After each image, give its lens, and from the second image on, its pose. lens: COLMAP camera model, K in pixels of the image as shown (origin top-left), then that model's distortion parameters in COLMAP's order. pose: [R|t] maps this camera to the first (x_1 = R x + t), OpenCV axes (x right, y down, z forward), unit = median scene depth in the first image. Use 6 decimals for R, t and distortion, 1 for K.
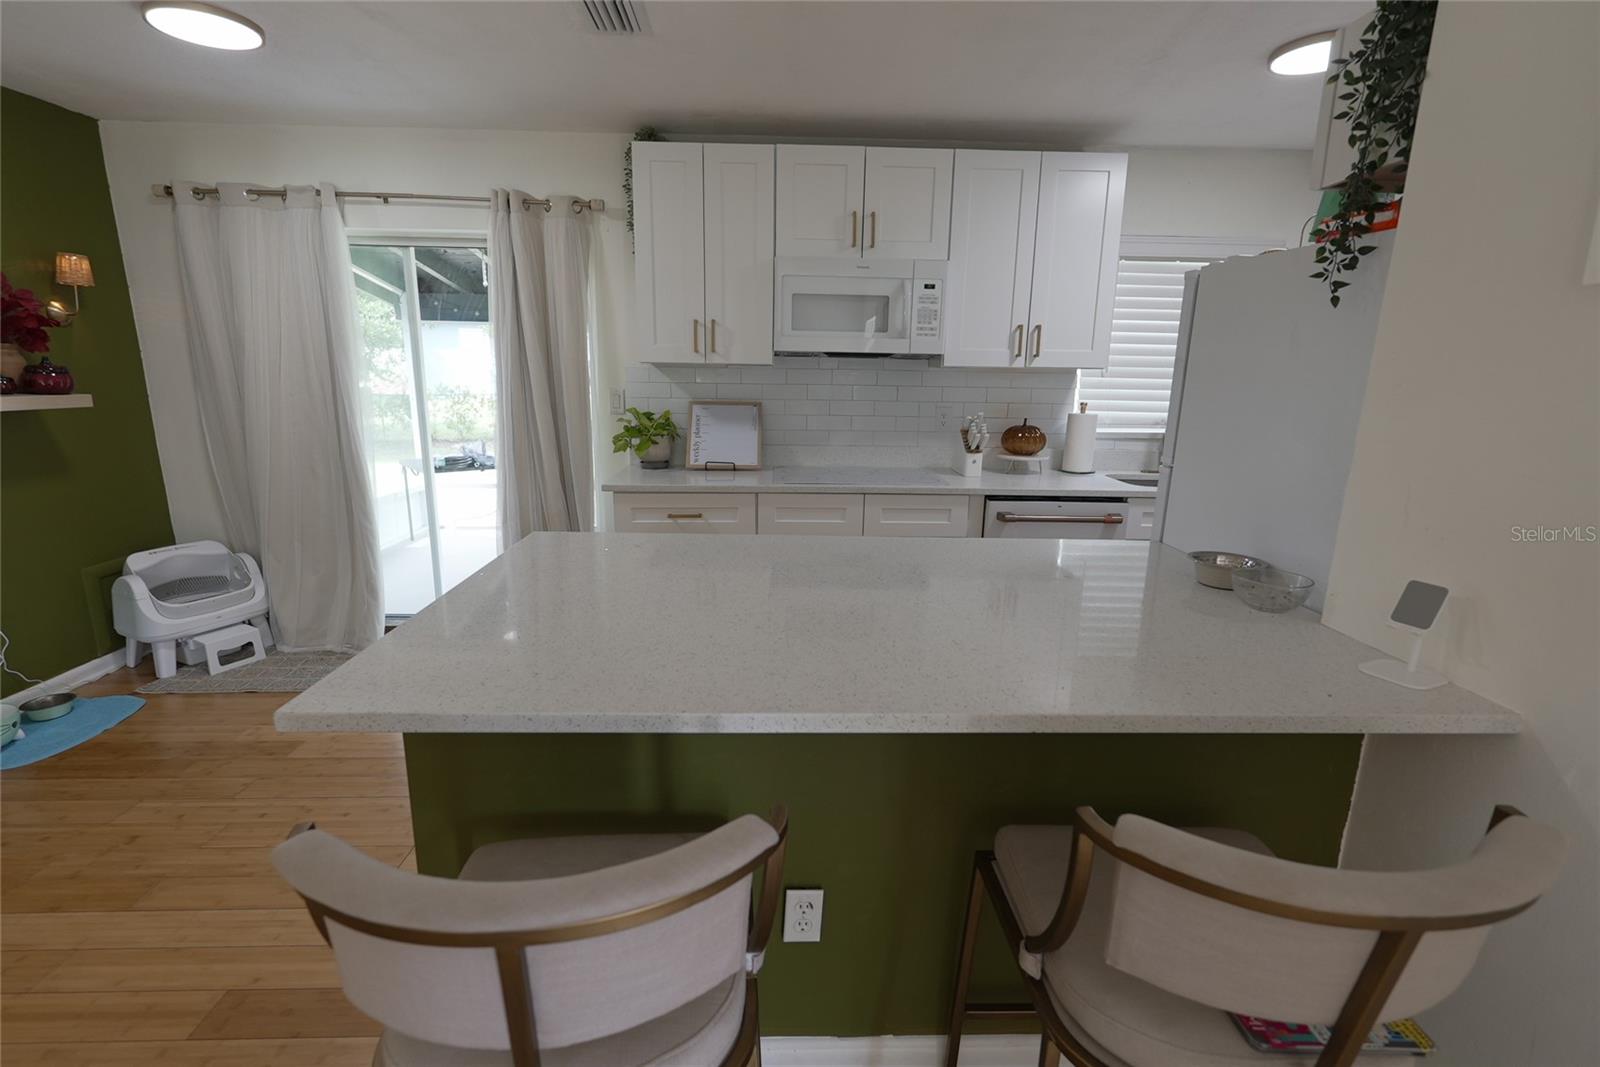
lens RADIAL K [[736.8, 0, 798.9], [0, 736.8, 531.4], [0, 0, 1]] dist [0.001148, -0.000270]
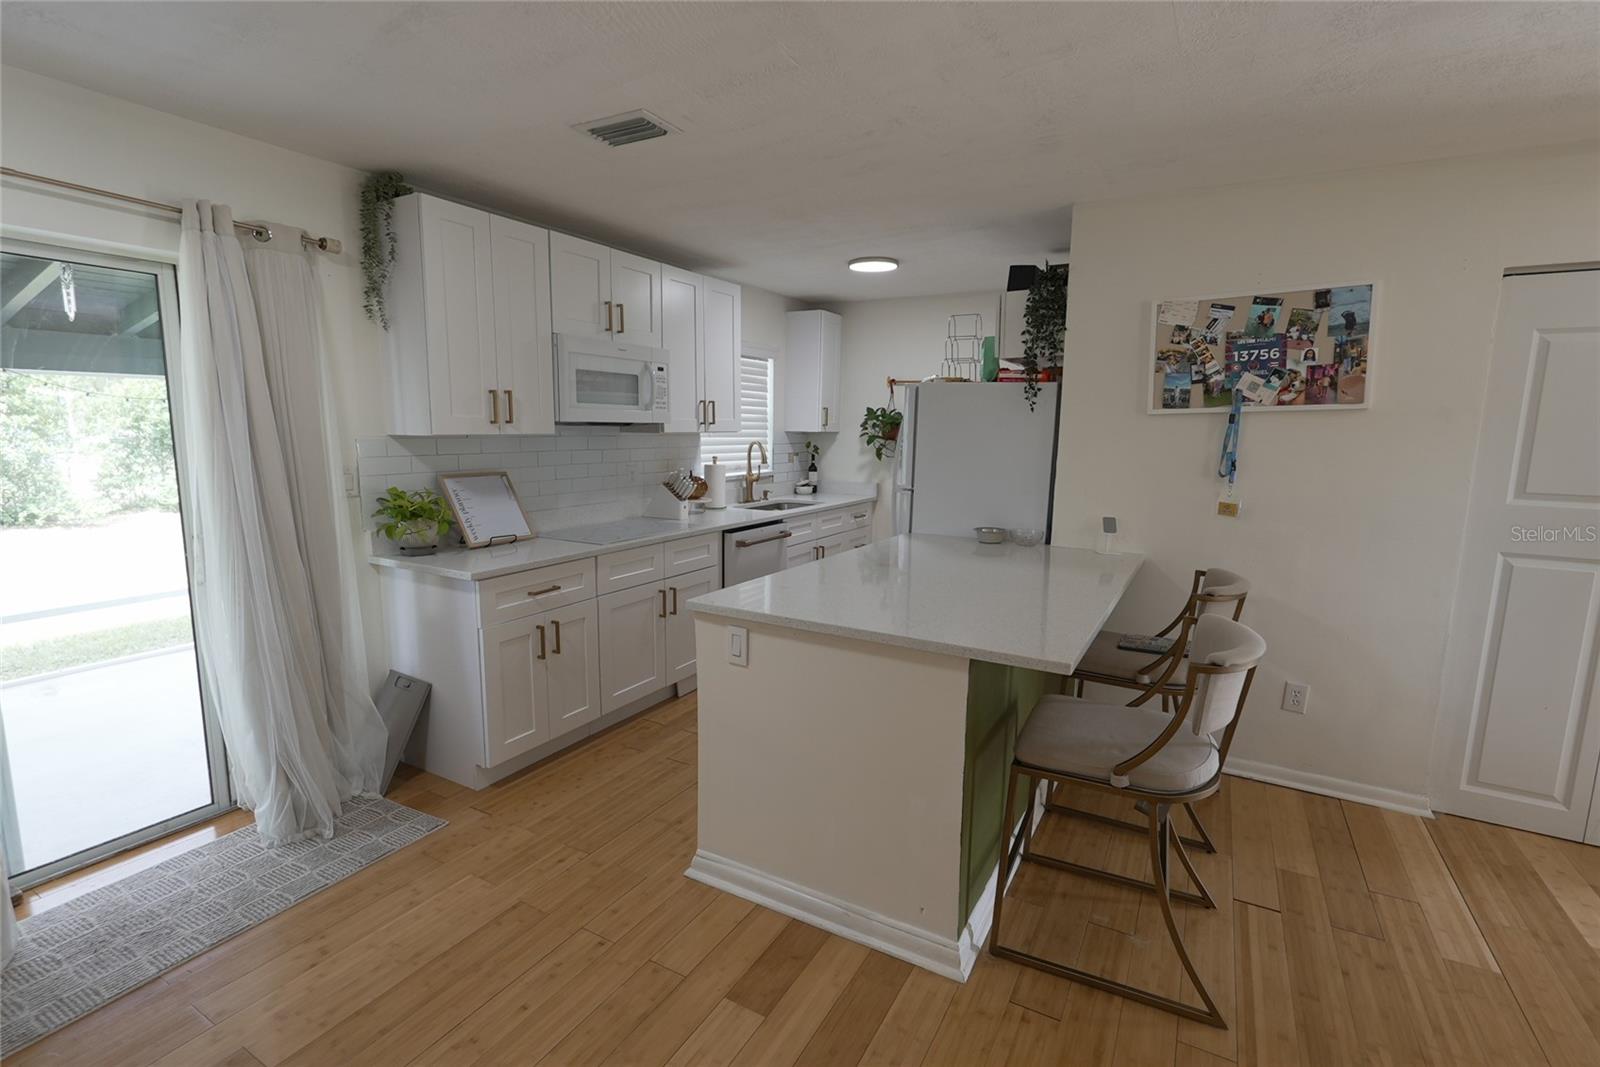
lens RADIAL K [[736.8, 0, 798.2], [0, 736.8, 532.6], [0, 0, 1]] dist [0.001148, -0.000270]
pose [[0.527778, -0.134112, 0.838728, -0.734598], [0.183472, 0.982145, 0.041593, -0.070868], [-0.829330, 0.131932, 0.542960, 0.172913]]
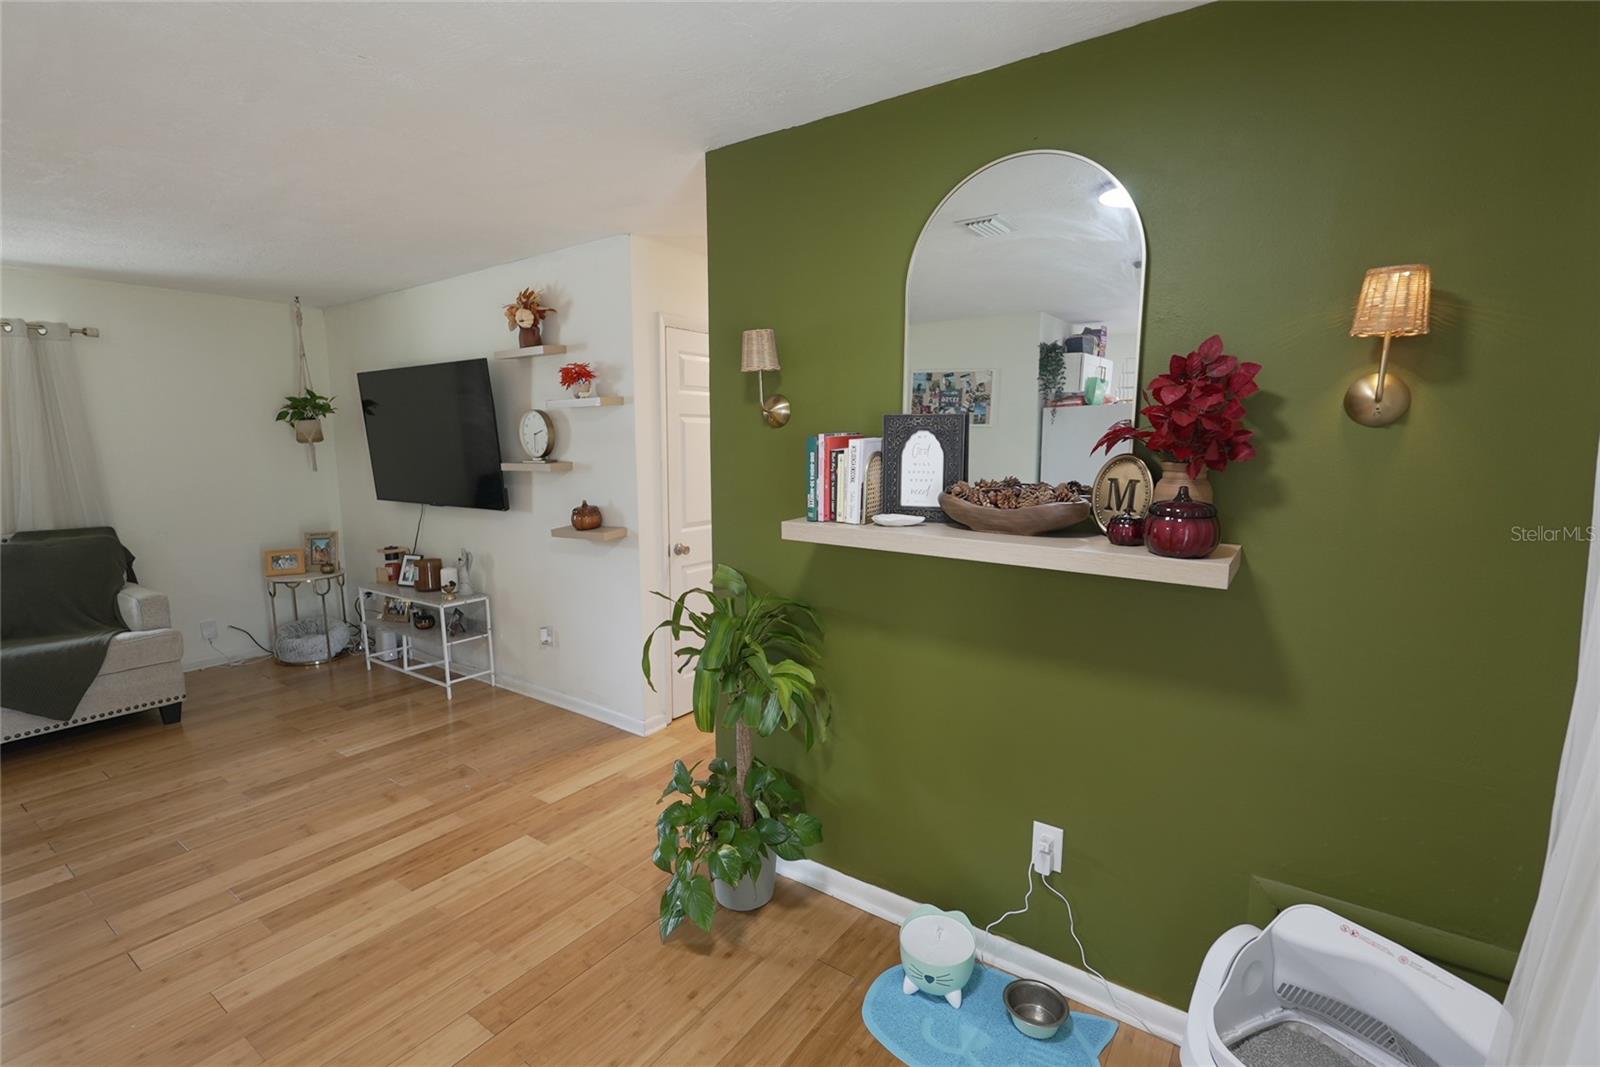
lens RADIAL K [[736.8, 0, 802.8], [0, 736.8, 533.2], [0, 0, 1]] dist [0.001148, -0.000270]
pose [[-0.605334, 0.085370, -0.791380, -0.367380], [-0.184276, 0.952190, 0.243672, -0.244050], [0.774347, 0.293336, -0.560661, 0.941796]]
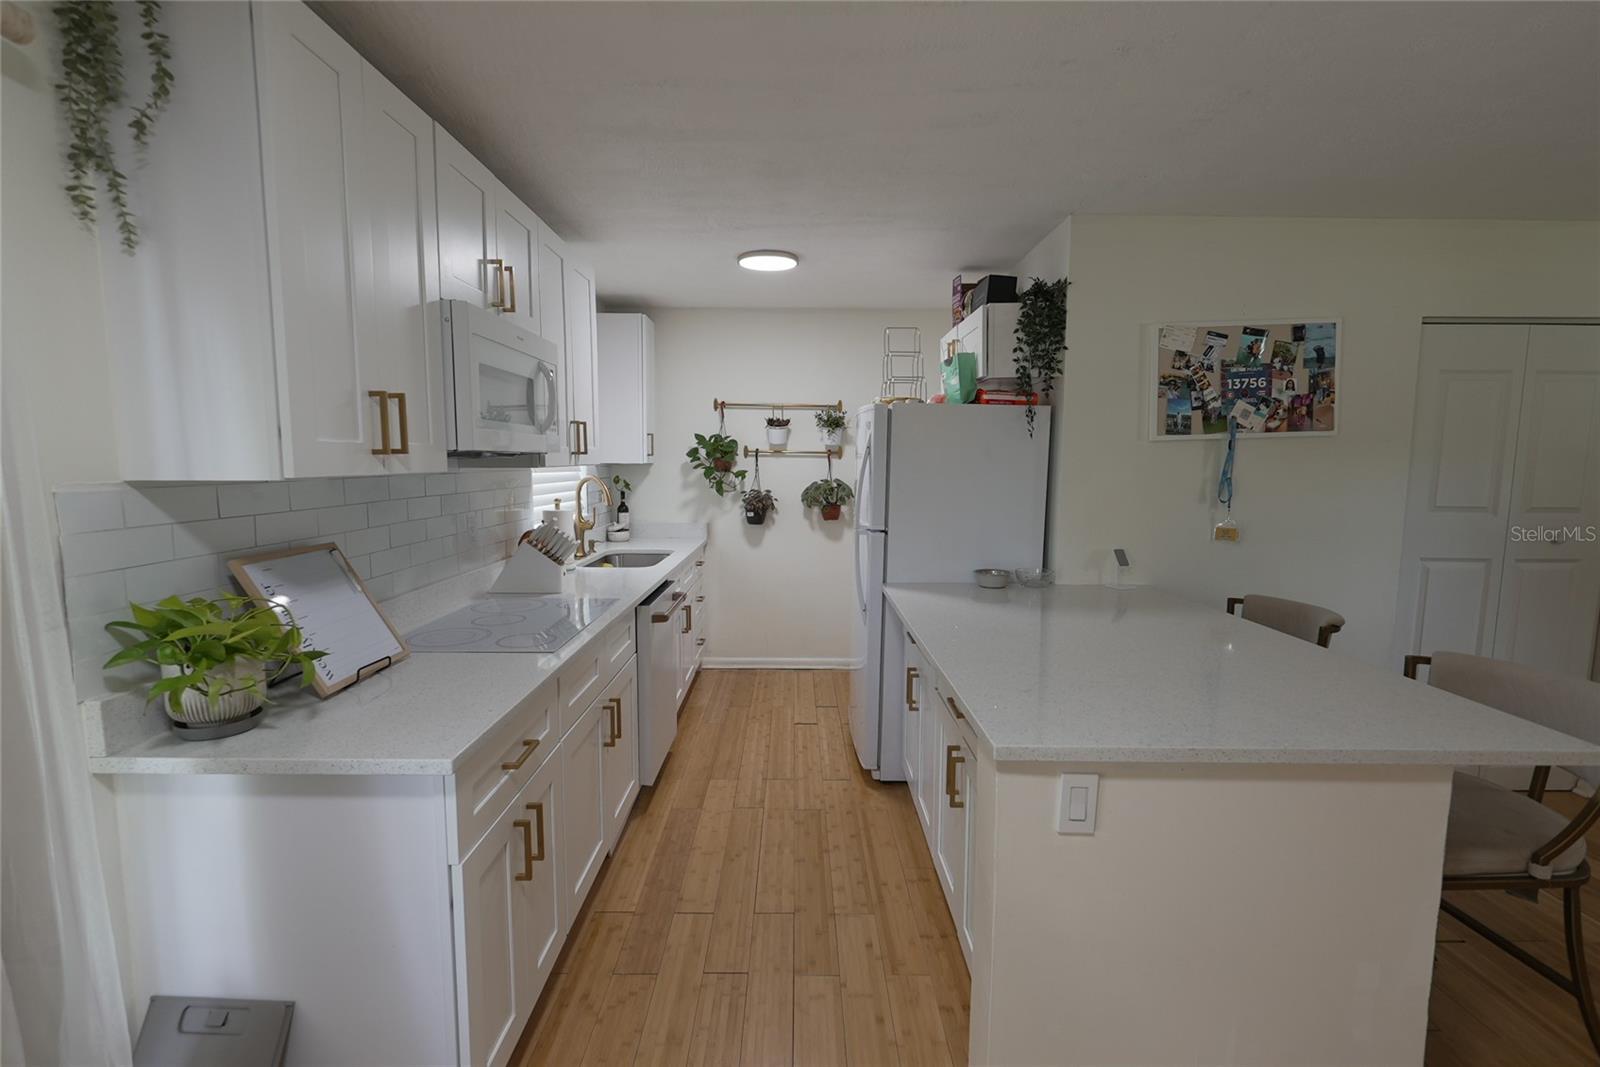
lens RADIAL K [[736.8, 0, 796.2], [0, 736.8, 532.8], [0, 0, 1]] dist [0.001148, -0.000270]
pose [[0.037151, -0.118645, 0.992241, -0.620368], [0.215664, 0.970480, 0.107968, -0.180628], [-0.975761, 0.209979, 0.061642, 0.690212]]
